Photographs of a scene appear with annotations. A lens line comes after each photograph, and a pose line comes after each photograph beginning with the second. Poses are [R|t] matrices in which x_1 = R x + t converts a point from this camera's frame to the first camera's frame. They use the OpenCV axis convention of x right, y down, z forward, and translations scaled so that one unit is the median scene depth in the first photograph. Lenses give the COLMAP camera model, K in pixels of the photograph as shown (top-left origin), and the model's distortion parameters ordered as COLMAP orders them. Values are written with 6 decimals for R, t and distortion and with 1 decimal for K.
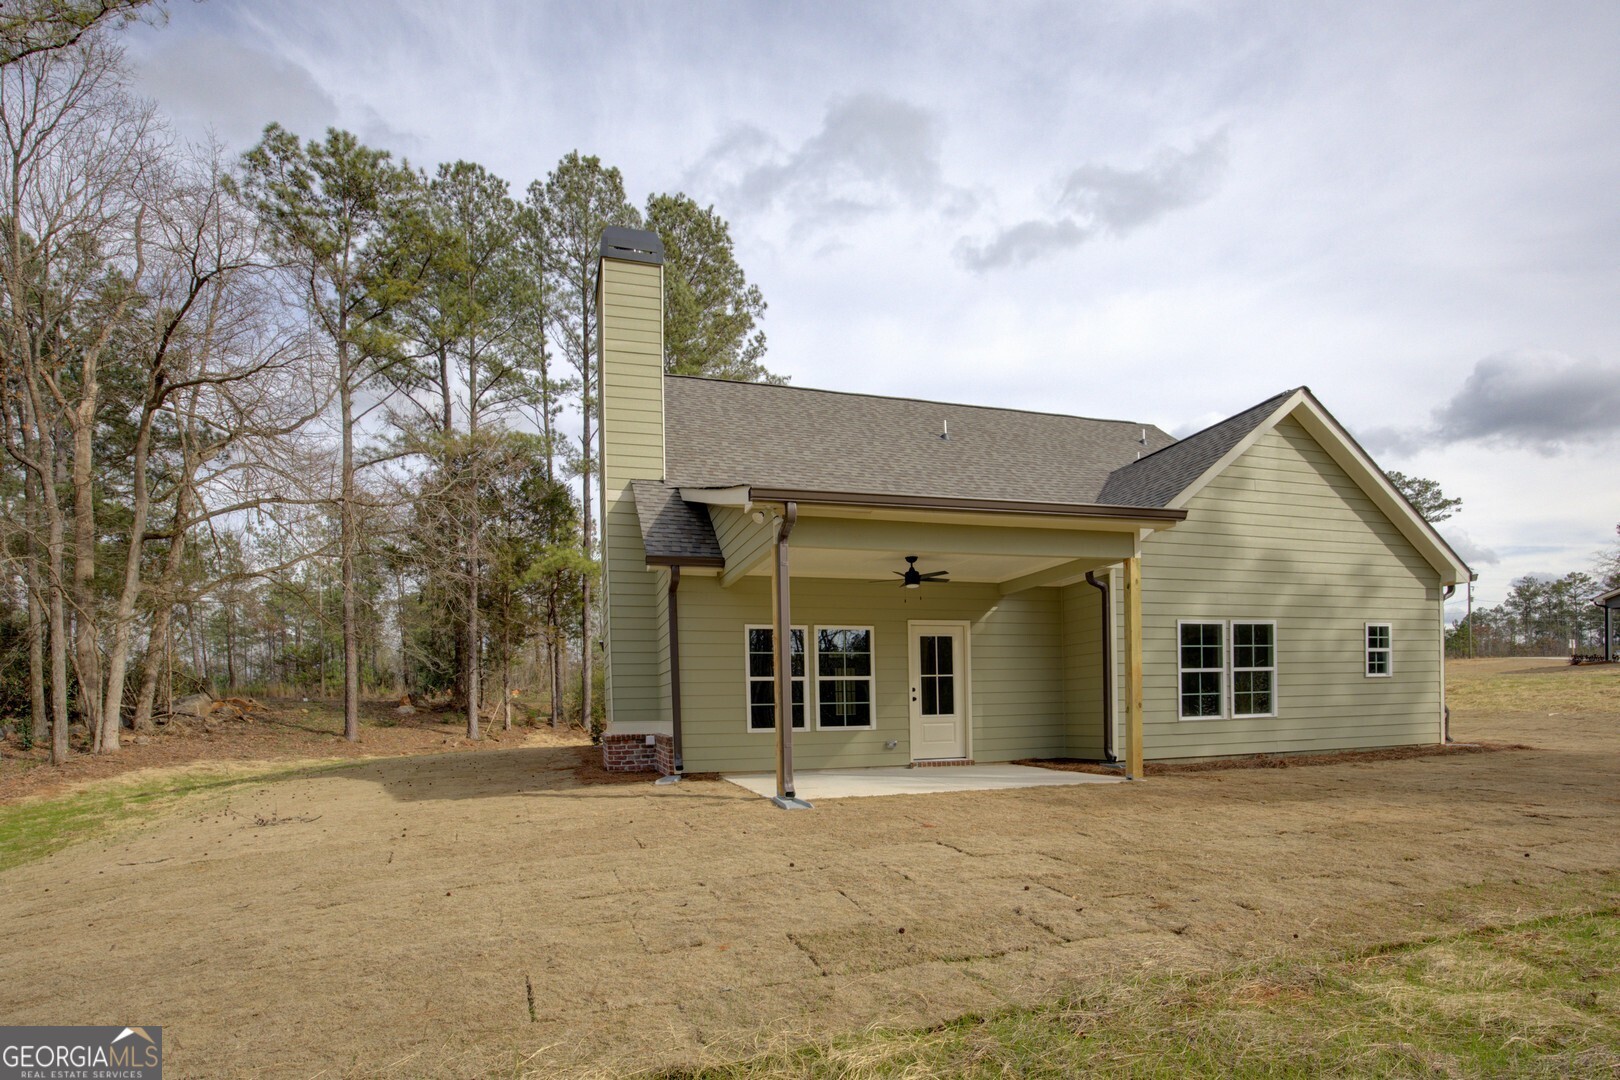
lens RADIAL K [[795.4, 0, 805.1], [0, 795.4, 633.7], [0, 0, 1]] dist [-0.049105, 0.001266]
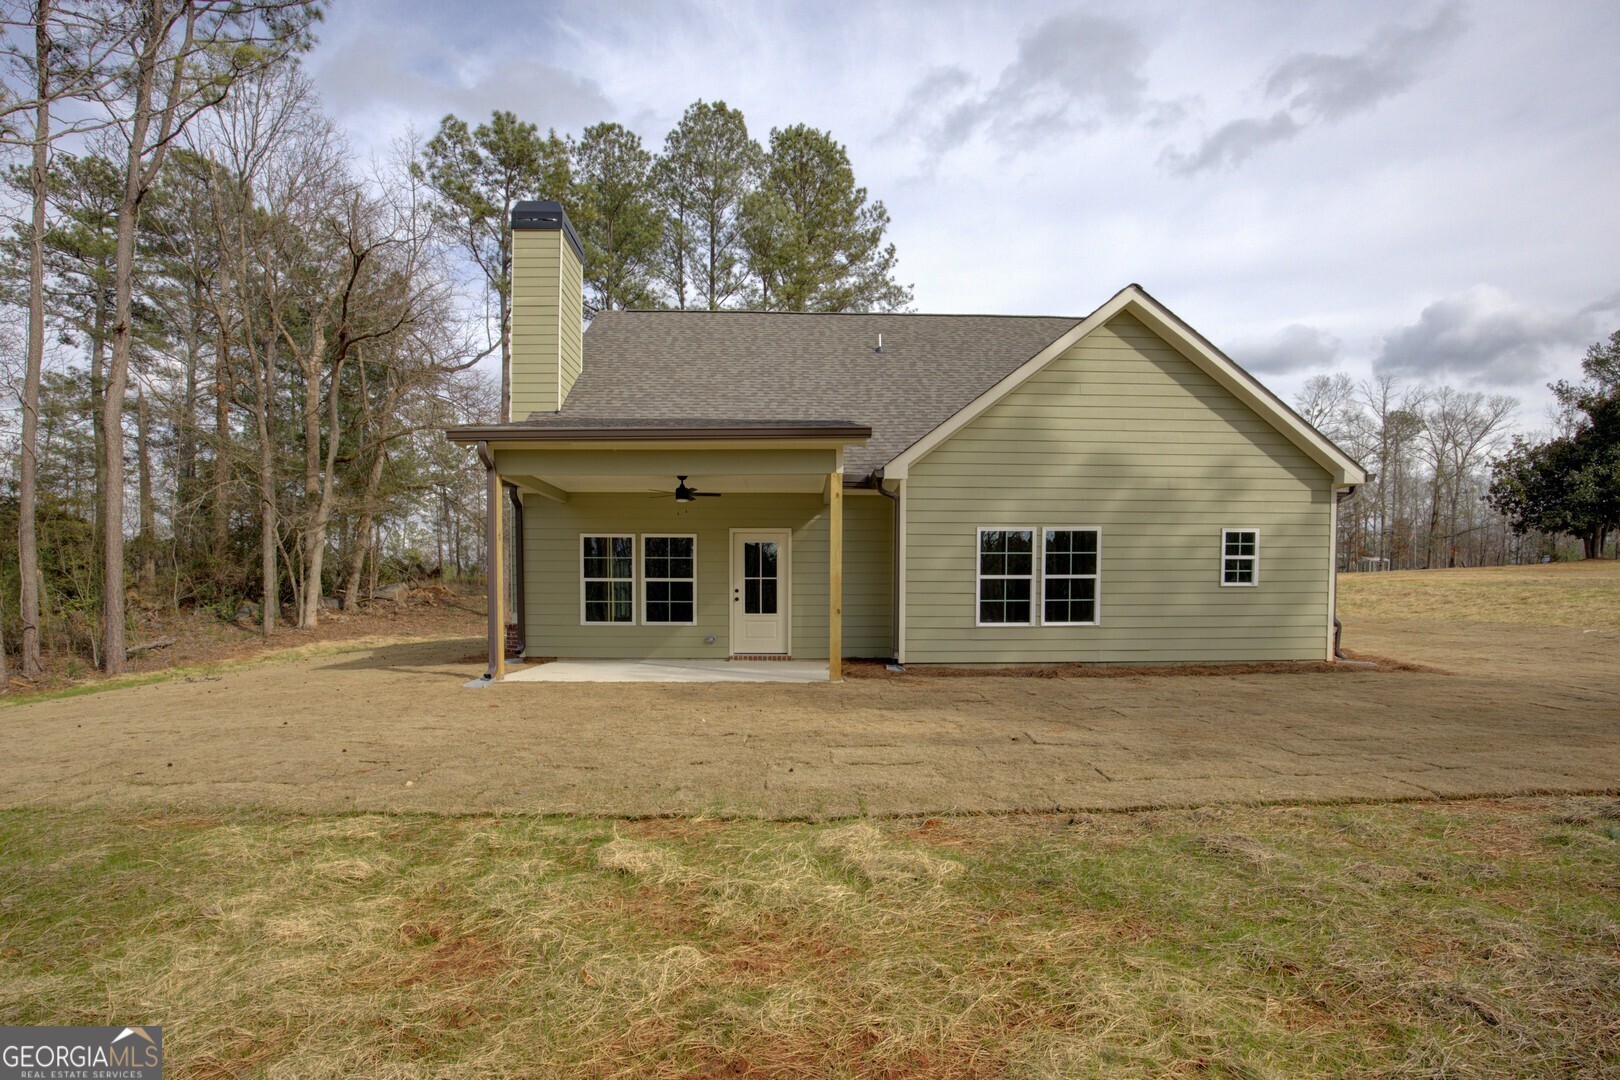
lens RADIAL K [[762.9, 0, 810.0], [0, 762.9, 540.0], [0, 0, 1]] dist [-0.058623, -0.000092]
pose [[0.966761, 0.000474, -0.255681, 0.475587], [0.002899, 0.999914, 0.012815, -0.013356], [0.255665, -0.013131, 0.966676, -0.006335]]
